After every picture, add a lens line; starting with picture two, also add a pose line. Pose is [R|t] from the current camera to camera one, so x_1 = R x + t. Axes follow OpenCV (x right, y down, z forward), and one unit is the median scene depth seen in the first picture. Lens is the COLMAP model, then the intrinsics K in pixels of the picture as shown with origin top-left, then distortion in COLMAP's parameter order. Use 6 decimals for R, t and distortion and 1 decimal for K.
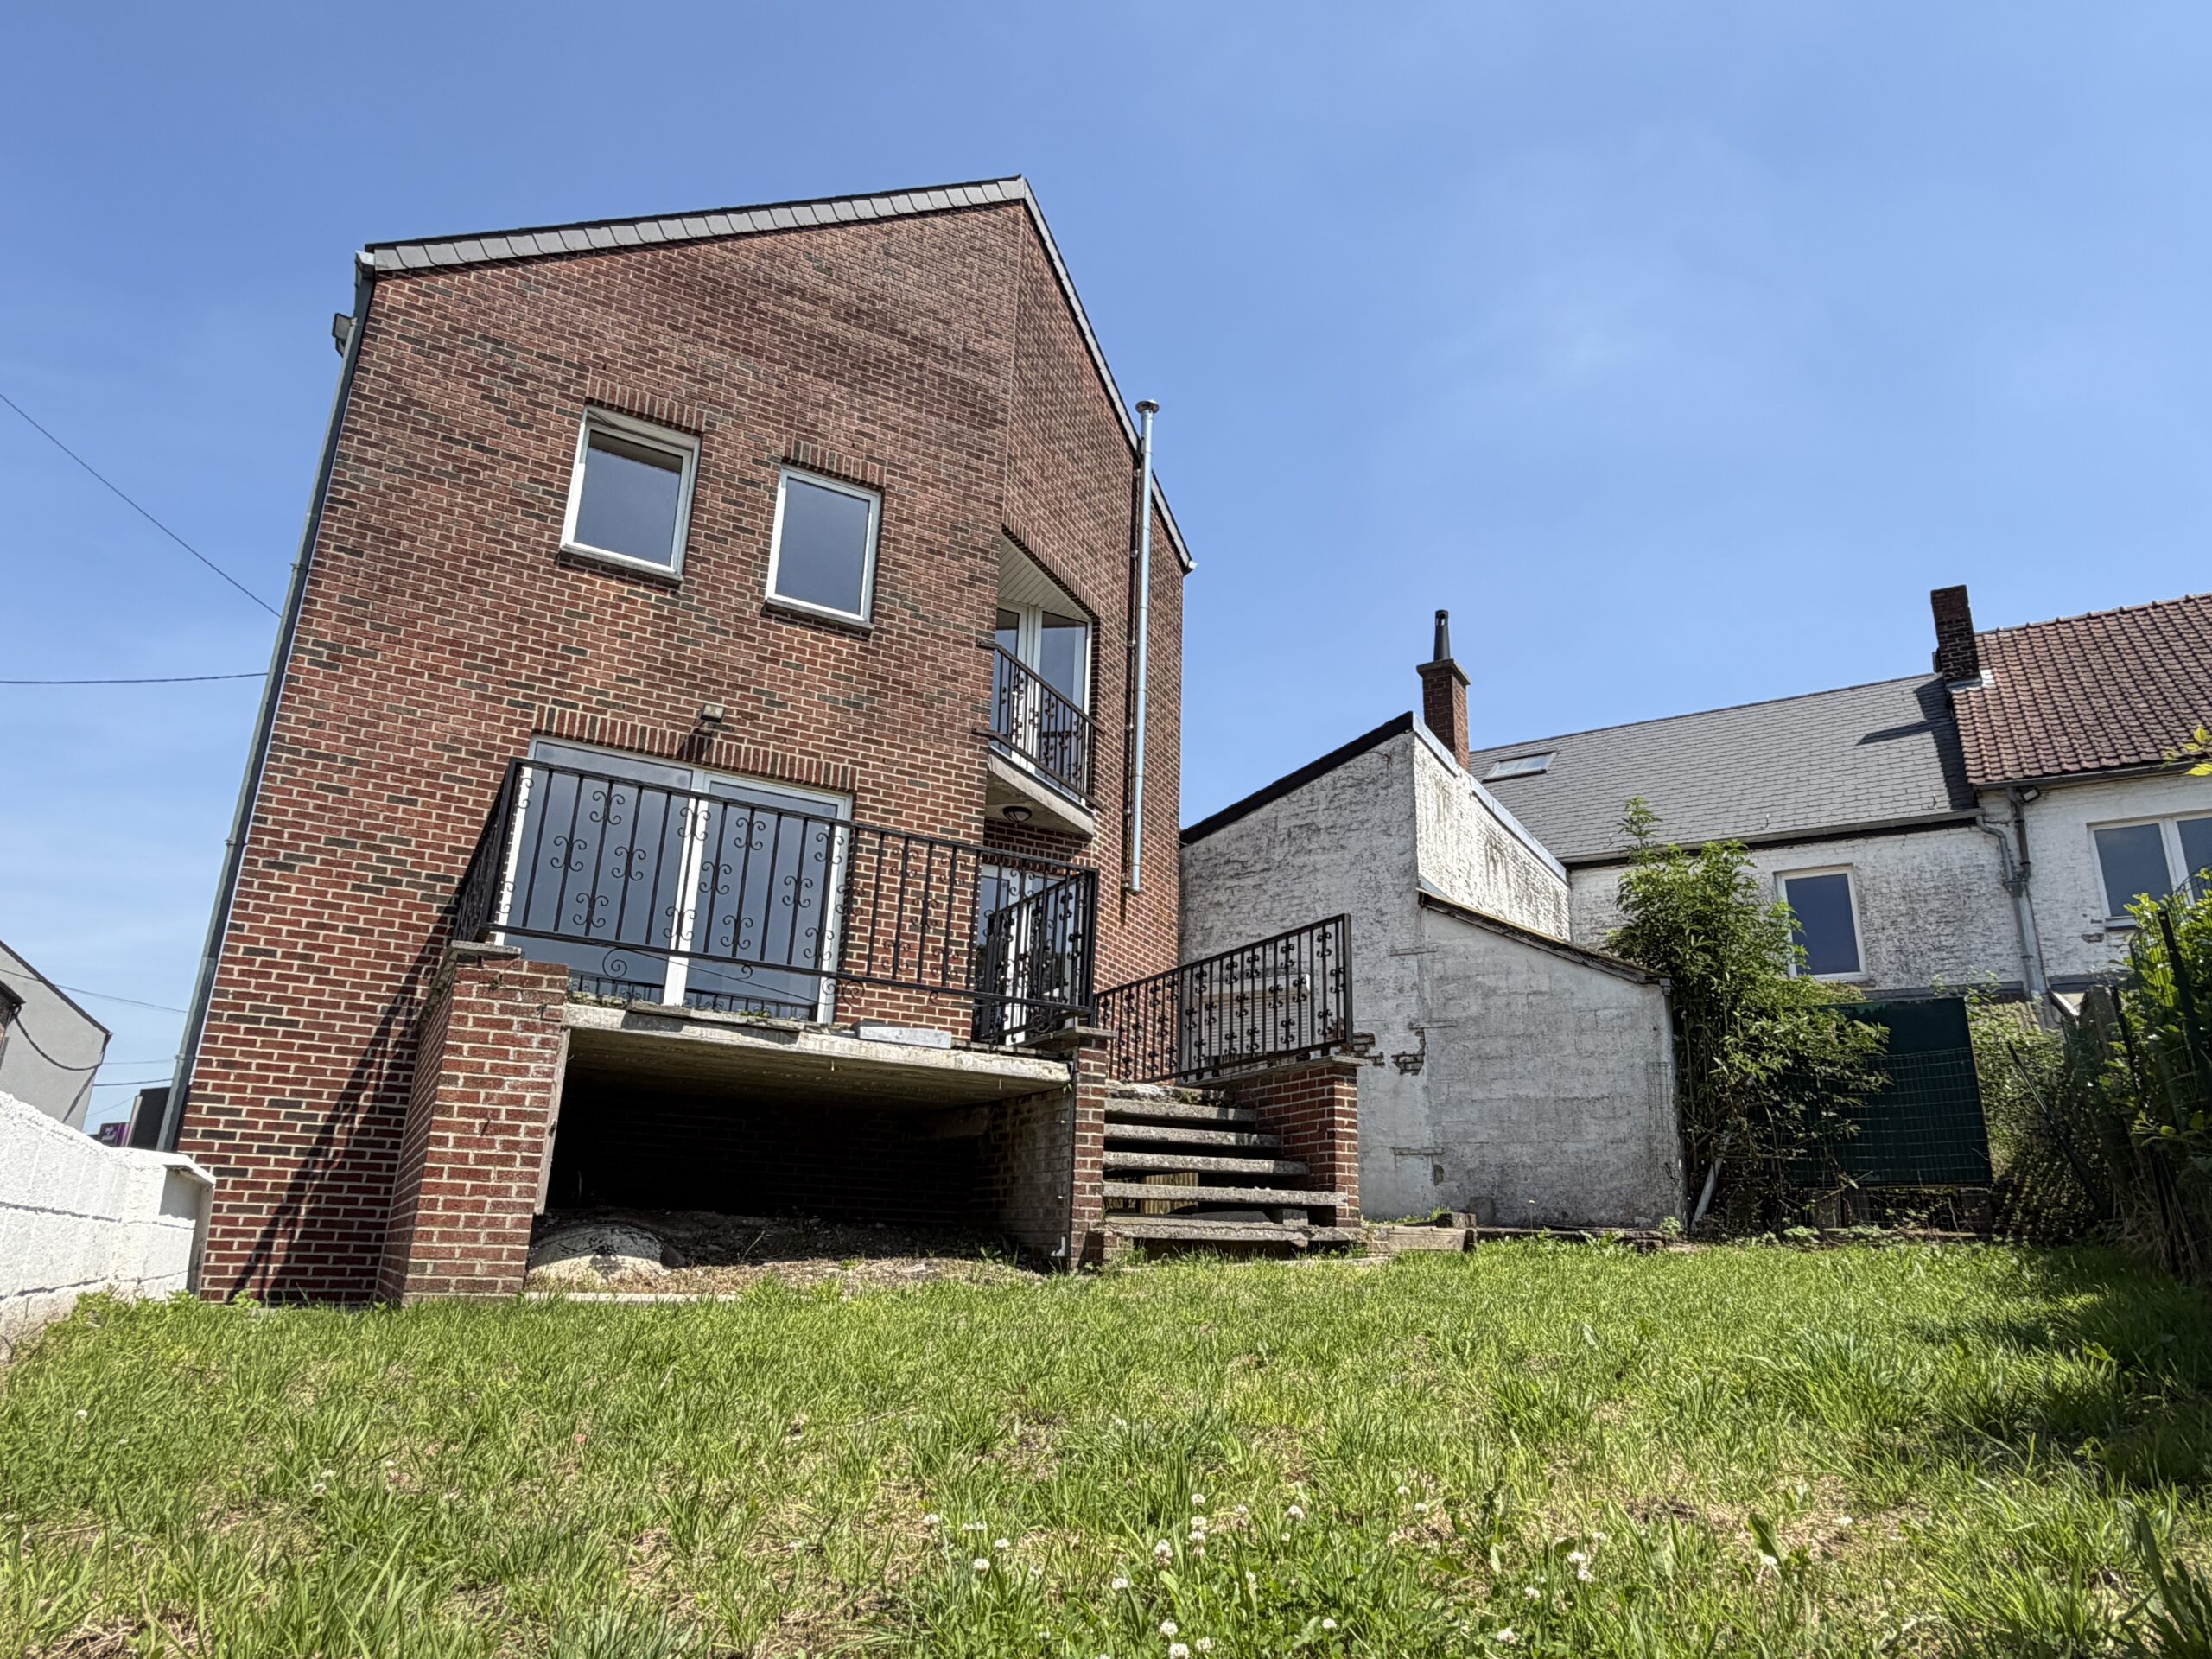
lens RADIAL K [[1367.0, 0, 1113.6], [0, 1367.0, 830.5], [0, 0, 1]] dist [-0.005826, -0.001931]
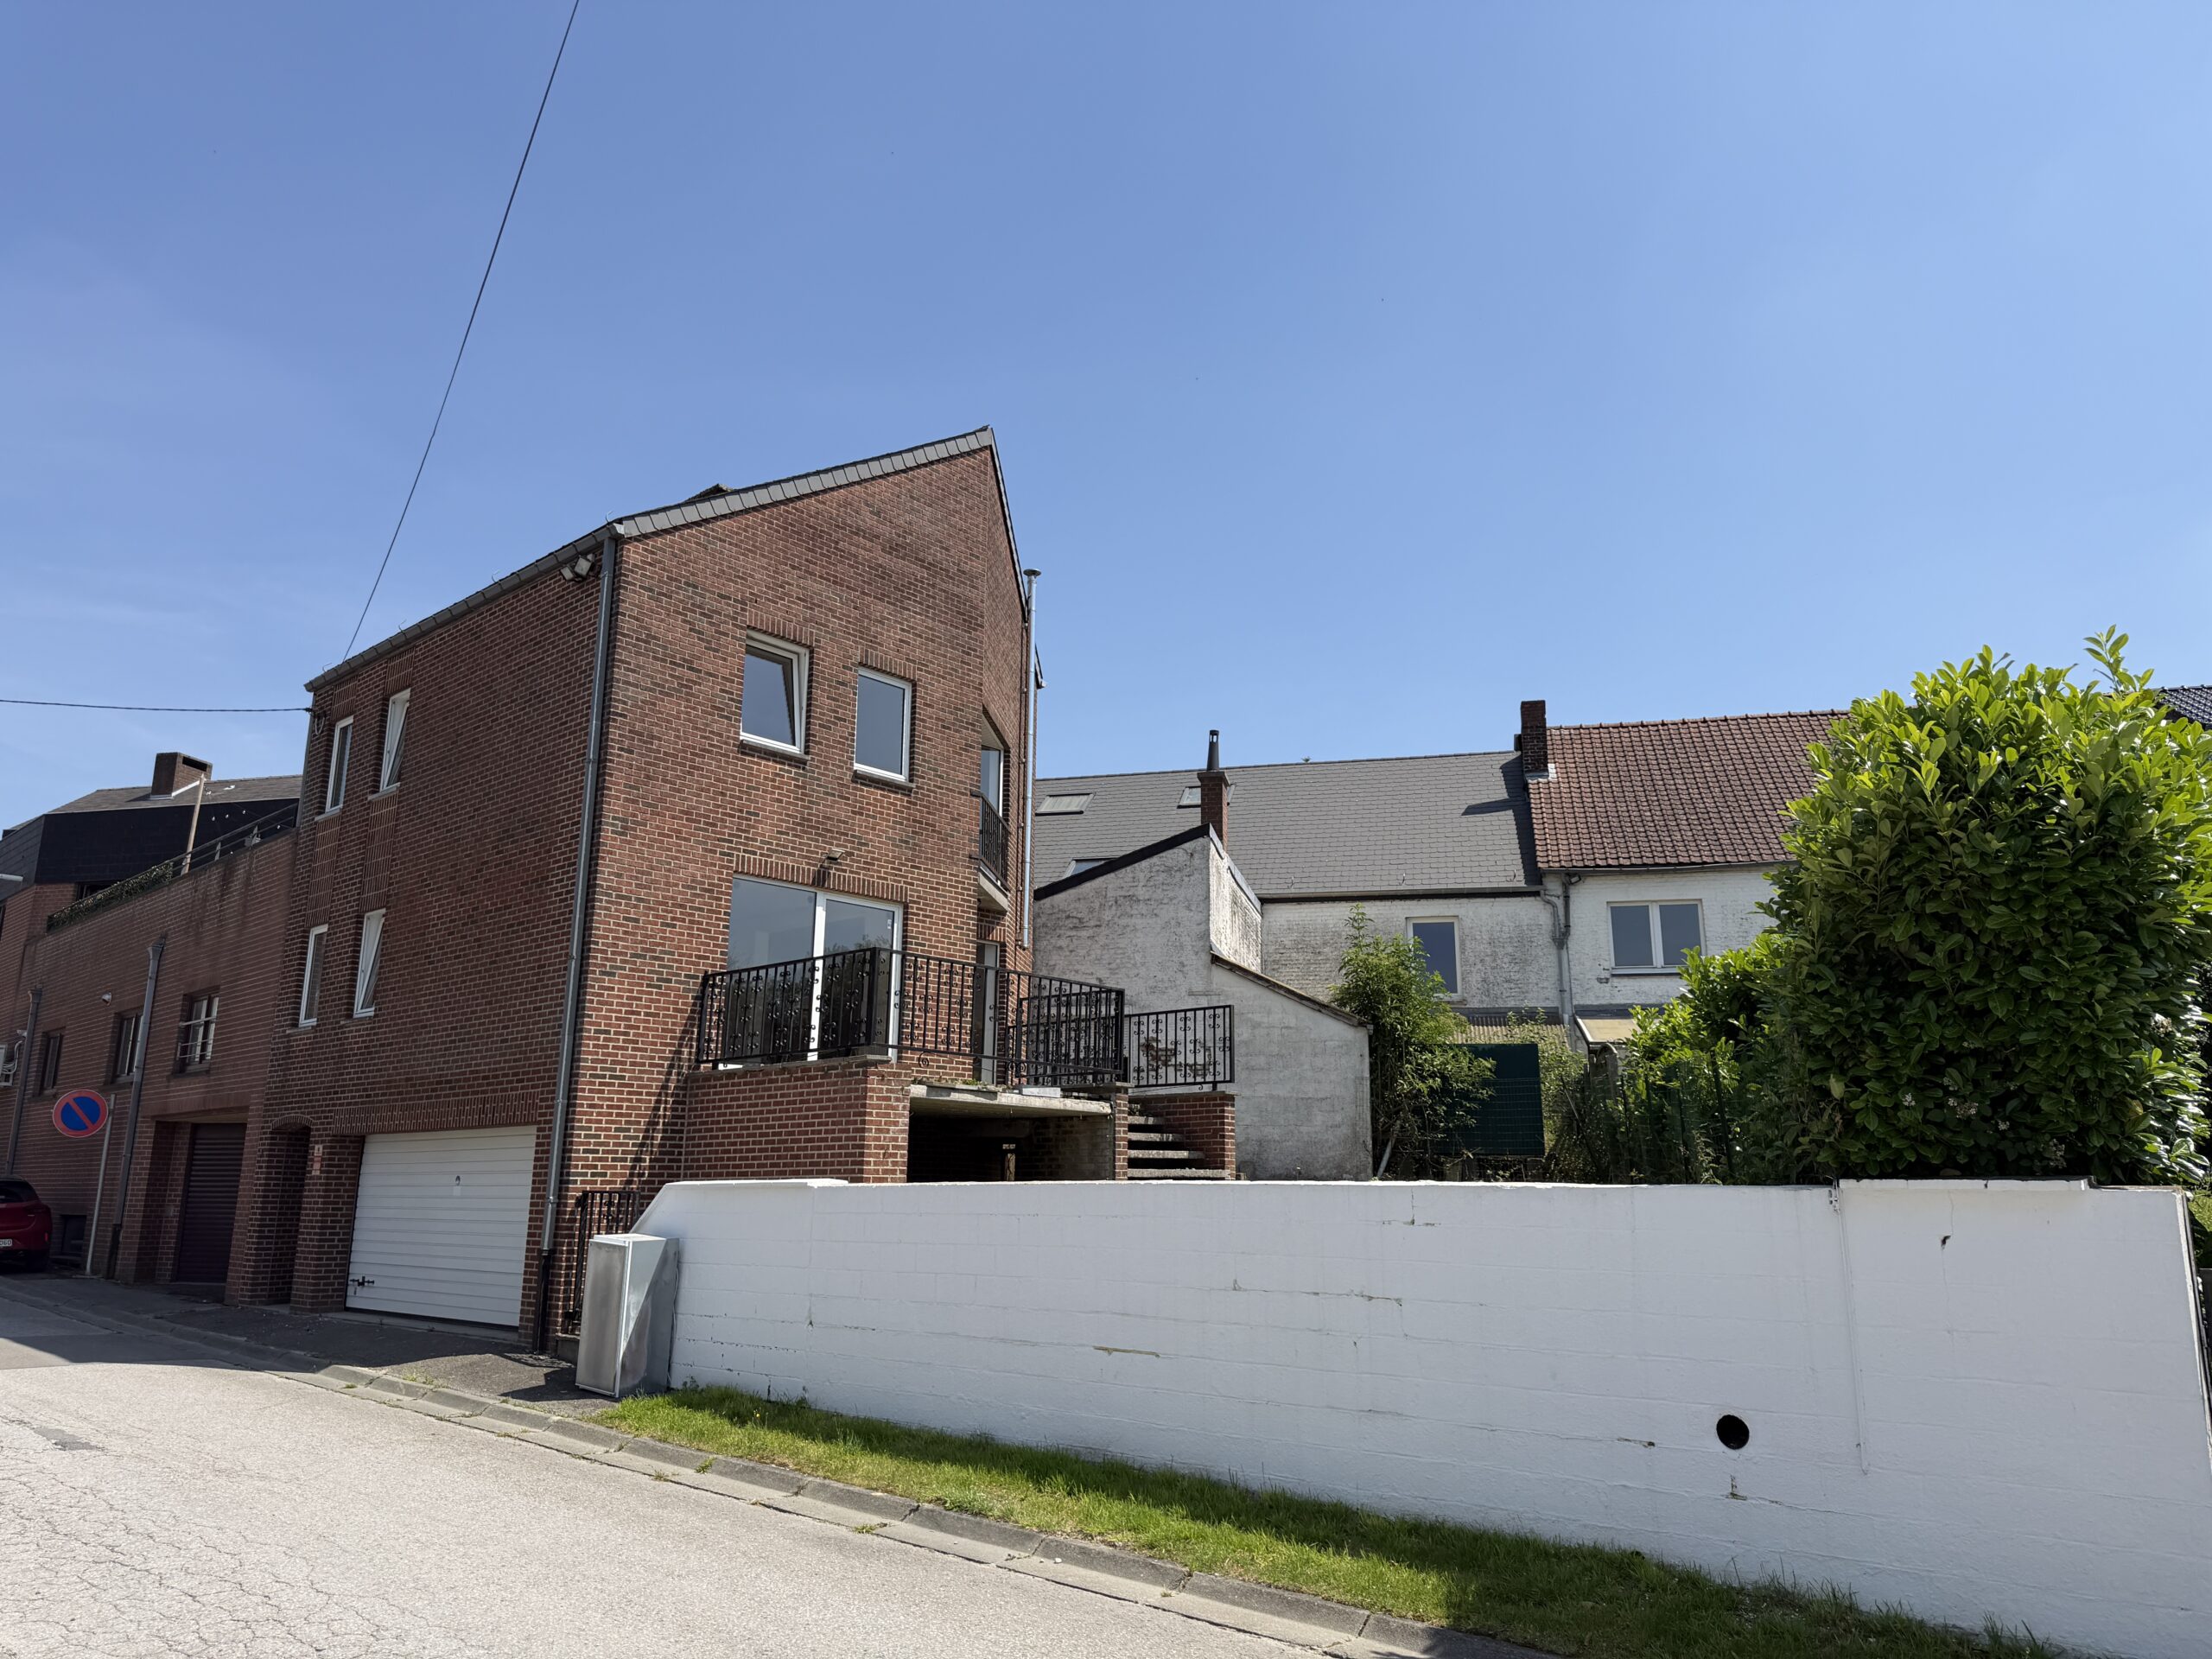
lens RADIAL K [[1570.3, 0, 1099.3], [0, 1570.3, 828.2], [0, 0, 1]] dist [0.092633, 0.000787]
pose [[0.946800, 0.052082, 0.317581, -0.480153], [-0.078082, 0.994508, 0.069690, -0.218484], [-0.312207, -0.090780, 0.945667, -0.601355]]
